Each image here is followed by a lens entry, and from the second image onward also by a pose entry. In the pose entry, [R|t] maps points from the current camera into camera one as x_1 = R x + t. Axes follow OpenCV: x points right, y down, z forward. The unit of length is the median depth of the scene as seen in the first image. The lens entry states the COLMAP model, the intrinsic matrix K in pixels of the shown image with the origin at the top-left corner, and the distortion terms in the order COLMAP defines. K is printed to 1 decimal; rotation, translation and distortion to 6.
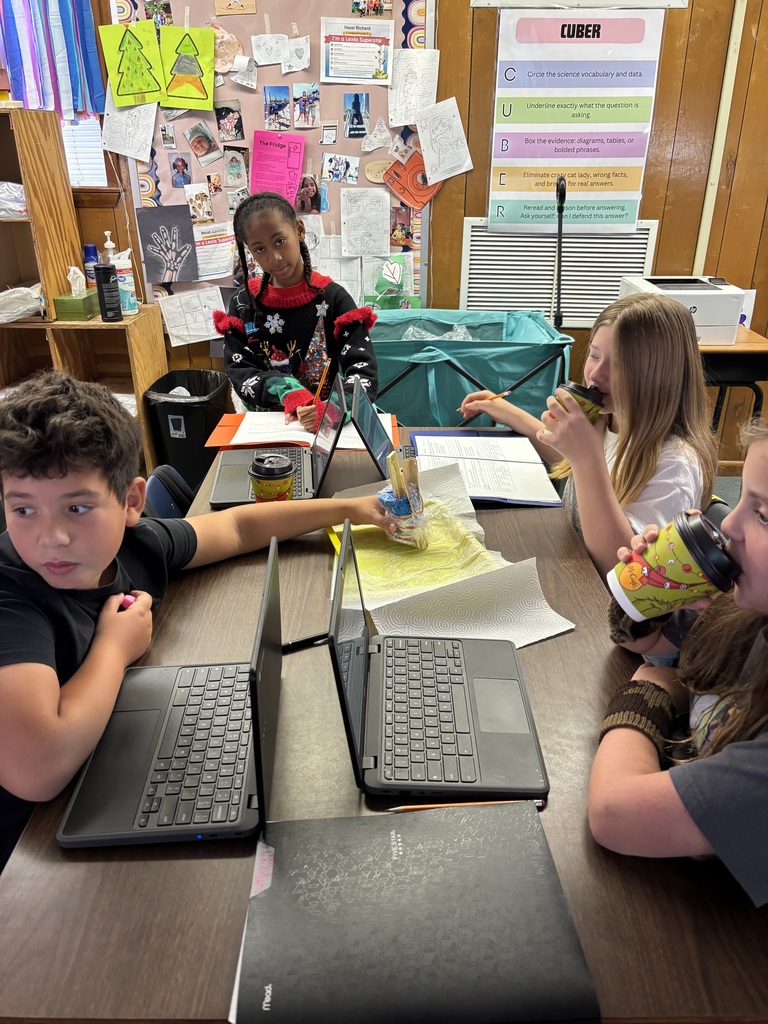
lens RADIAL K [[771.0, 0, 383.5], [0, 771.0, 516.1], [0, 0, 1]] dist [0.050027, -0.058677]
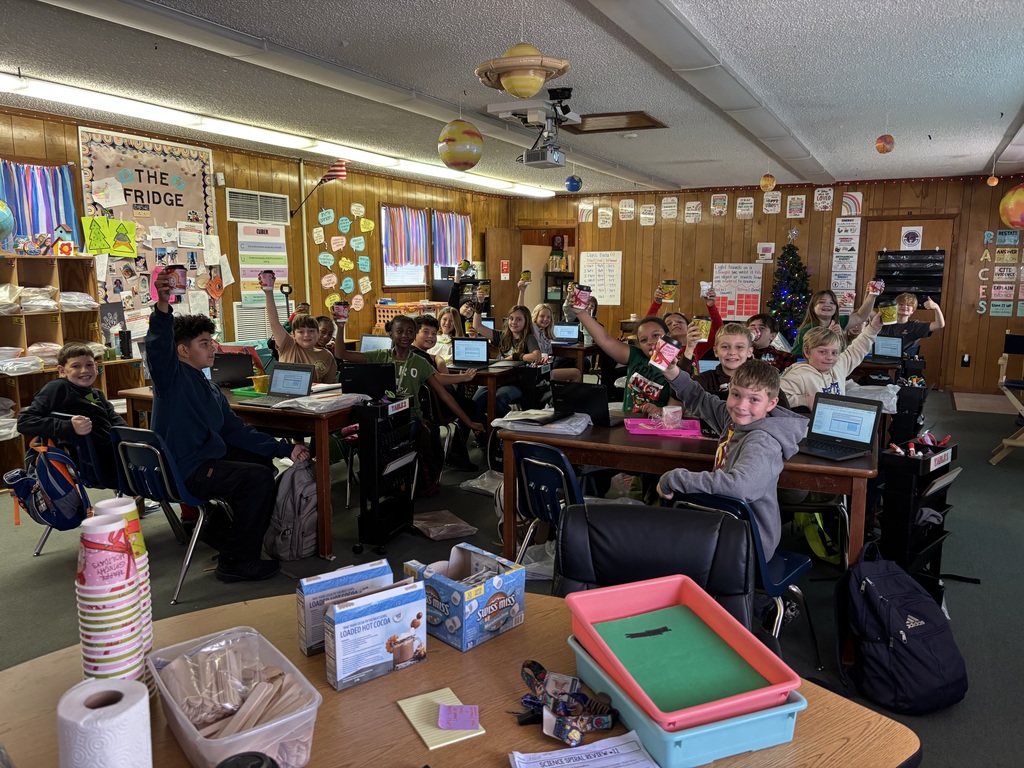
lens RADIAL K [[771.0, 0, 511.1], [0, 771.0, 402.3], [0, 0, 1]] dist [0.050027, -0.058677]
pose [[0.424938, -0.153460, 0.892120, -1.654511], [0.376849, 0.926054, -0.020204, 0.236178], [-0.823051, 0.344780, 0.451347, -0.585766]]
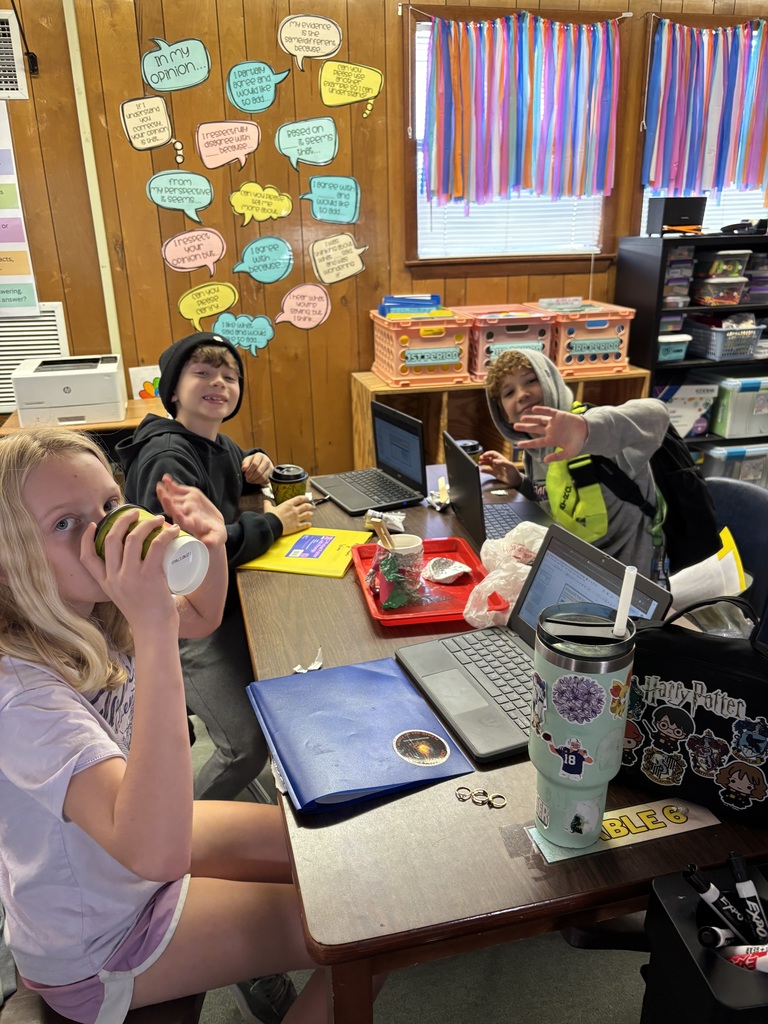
lens RADIAL K [[771.0, 0, 379.0], [0, 771.0, 512.3], [0, 0, 1]] dist [0.050027, -0.058677]
pose [[0.962623, -0.113506, 0.245913, 0.486820], [0.133723, 0.988746, -0.067080, 0.006862], [-0.235531, 0.097457, 0.966968, -0.032334]]
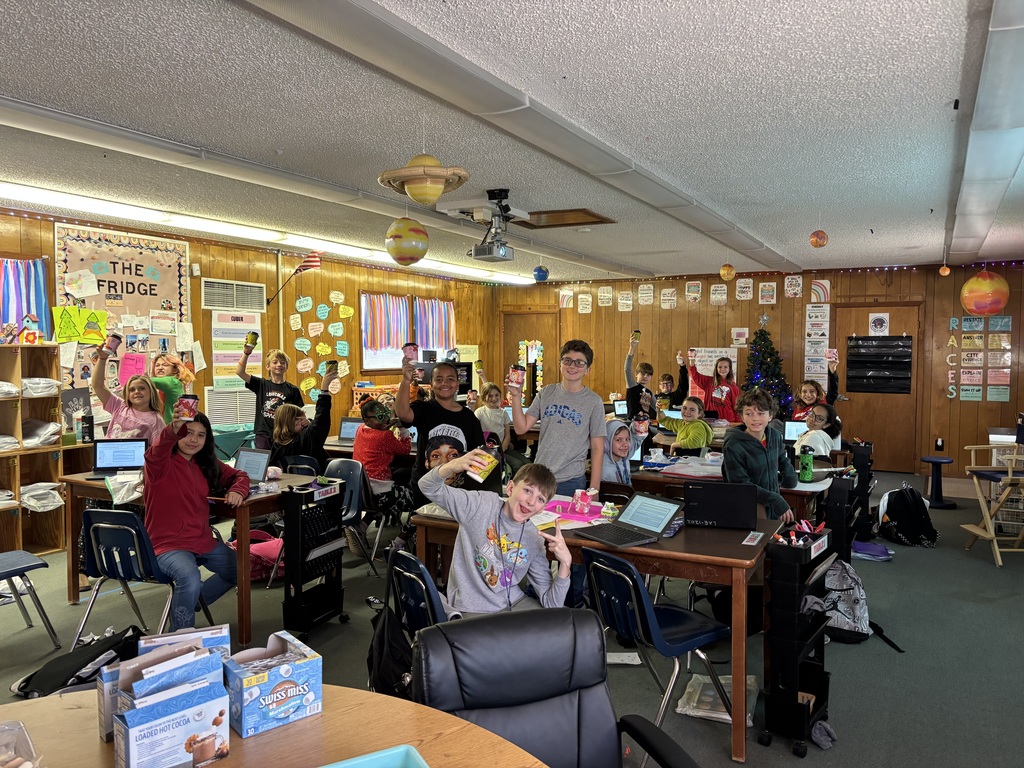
lens RADIAL K [[771.0, 0, 516.6], [0, 771.0, 392.8], [0, 0, 1]] dist [0.050027, -0.058677]
pose [[0.435566, -0.050645, 0.898731, -1.611168], [0.374381, 0.918159, -0.129702, 0.282038], [-0.818609, 0.392962, 0.418879, -0.727460]]
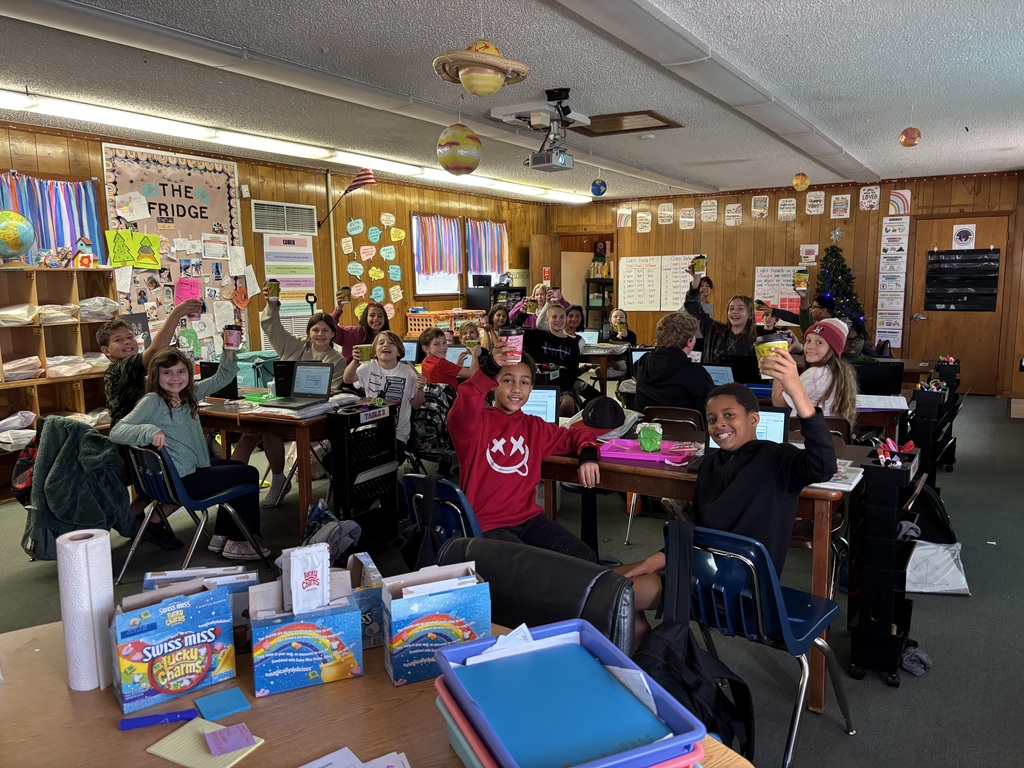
lens RADIAL K [[771.0, 0, 518.0], [0, 771.0, 399.5], [0, 0, 1]] dist [0.050027, -0.058677]
pose [[0.491290, -0.141542, 0.859418, -1.565858], [0.376130, 0.924439, -0.062766, 0.287174], [-0.785595, 0.354089, 0.507406, -0.674401]]
